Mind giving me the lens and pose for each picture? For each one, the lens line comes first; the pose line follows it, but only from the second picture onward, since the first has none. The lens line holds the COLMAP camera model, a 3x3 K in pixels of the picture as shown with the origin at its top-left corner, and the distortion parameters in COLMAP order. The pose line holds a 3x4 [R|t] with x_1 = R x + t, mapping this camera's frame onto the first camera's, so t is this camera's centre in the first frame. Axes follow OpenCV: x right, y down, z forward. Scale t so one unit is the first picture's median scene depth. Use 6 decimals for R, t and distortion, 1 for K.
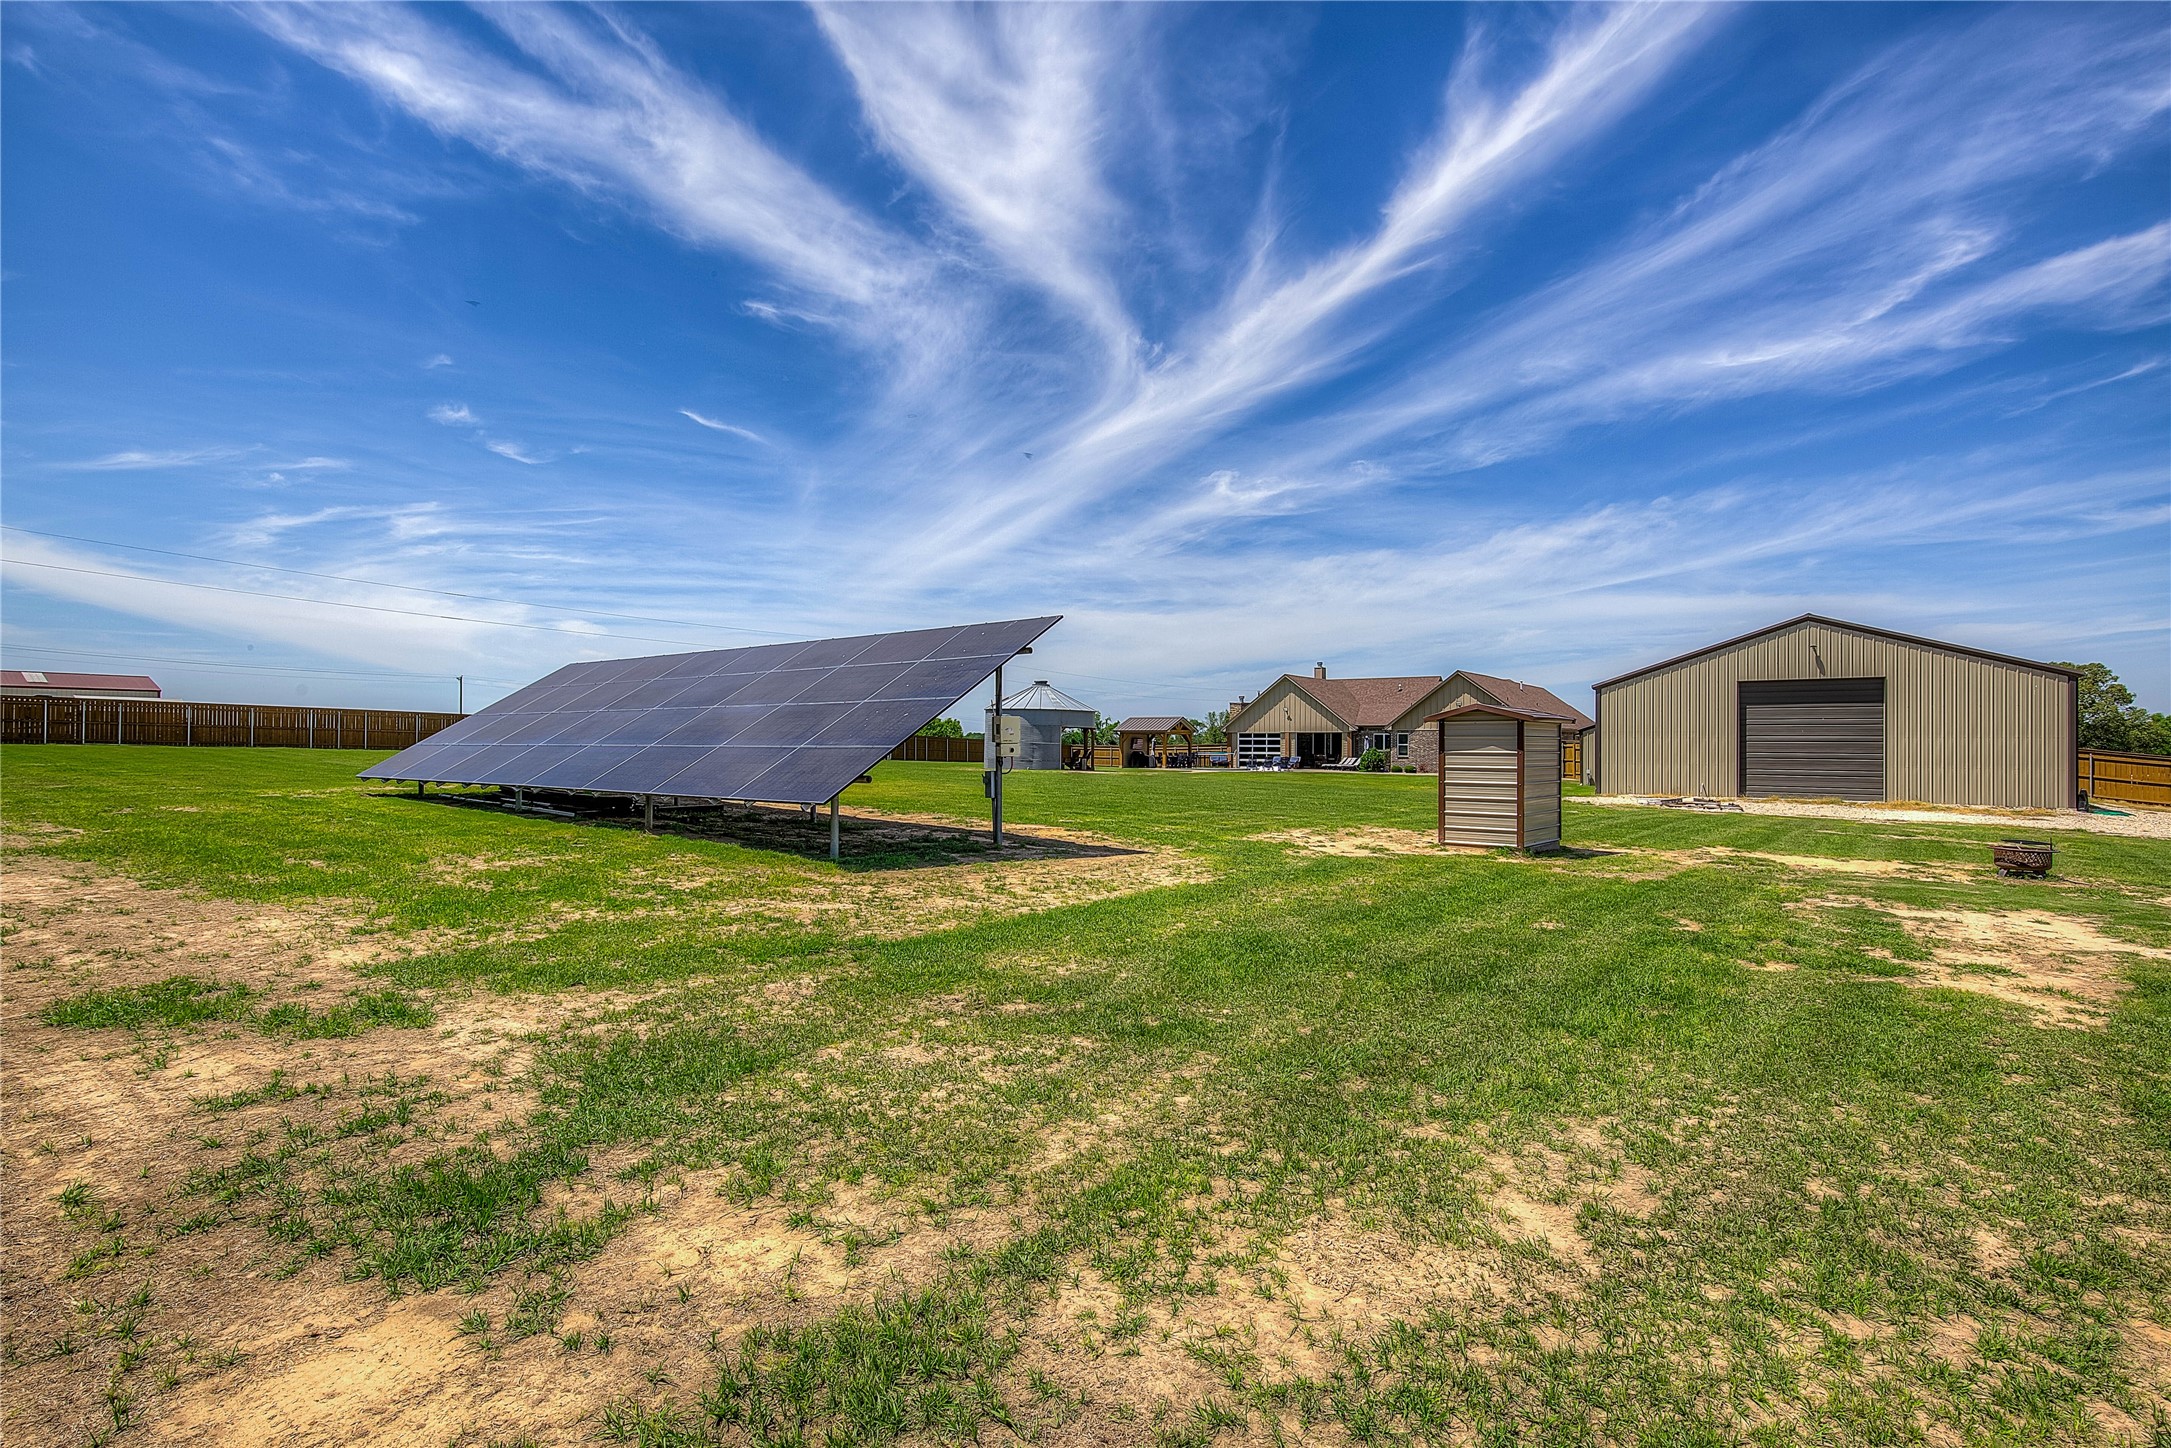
lens RADIAL K [[987.0, 0, 1085.1], [0, 987.0, 728.6], [0, 0, 1]] dist [0.000123, 0.000003]
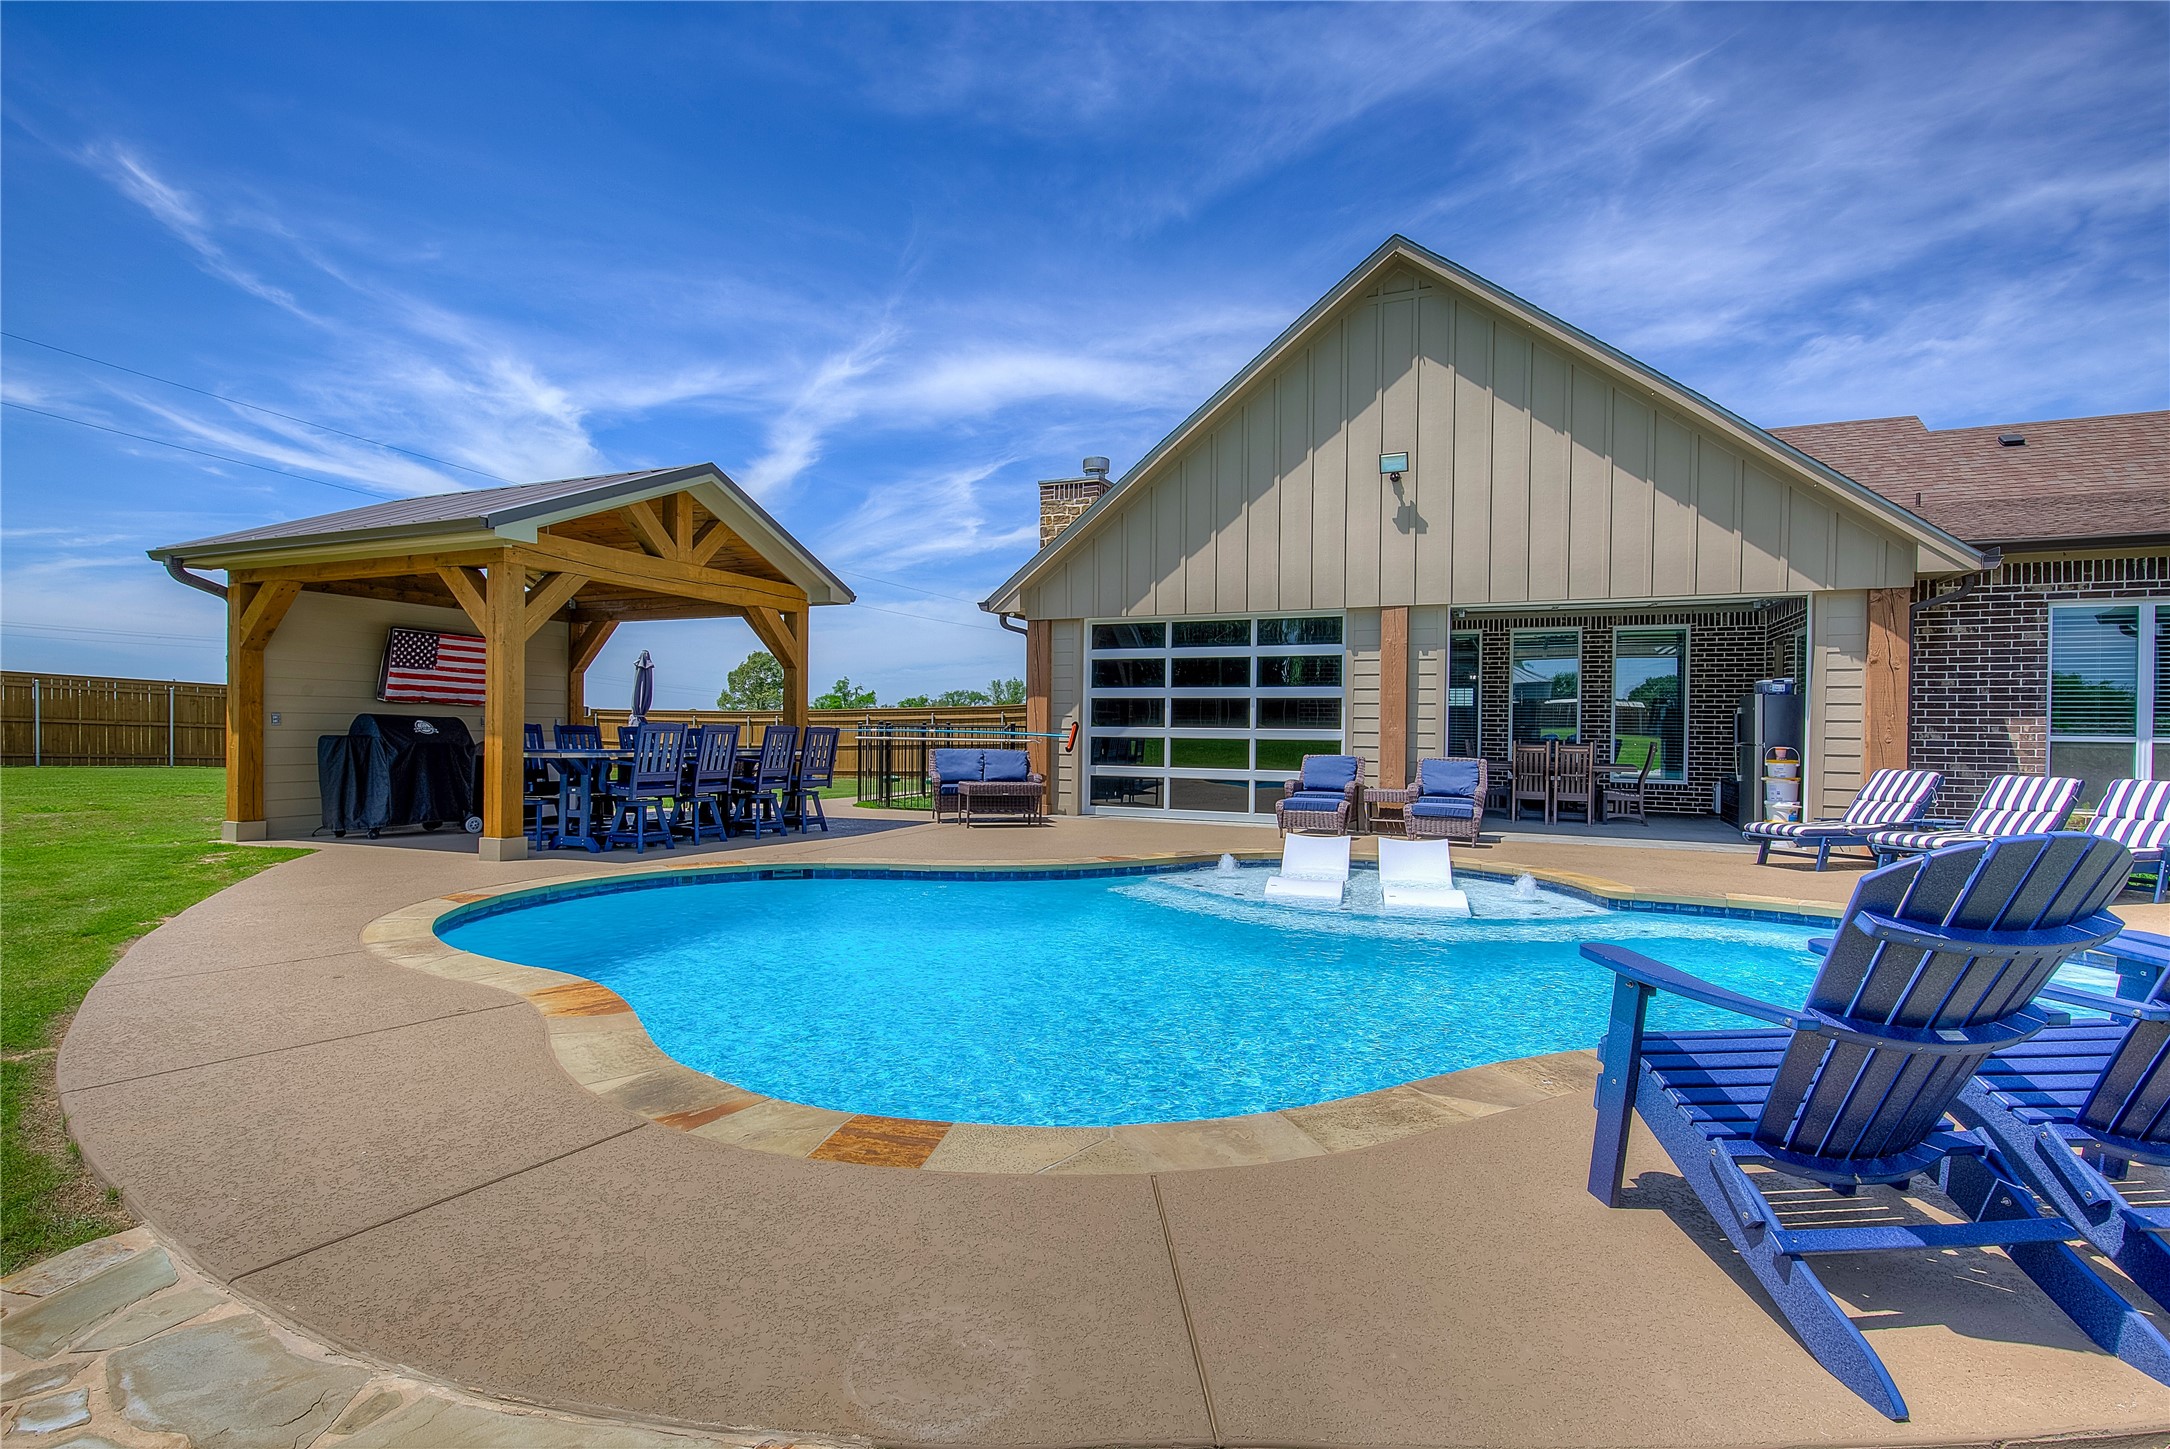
lens RADIAL K [[986.6, 0, 1084.1], [0, 986.6, 723.1], [0, 0, 1]] dist [0.000123, 0.000003]
pose [[0.977482, -0.001306, 0.211014, 0.120160], [-0.001864, 0.999888, 0.014821, 0.020807], [-0.211010, -0.014881, 0.977371, 0.847208]]
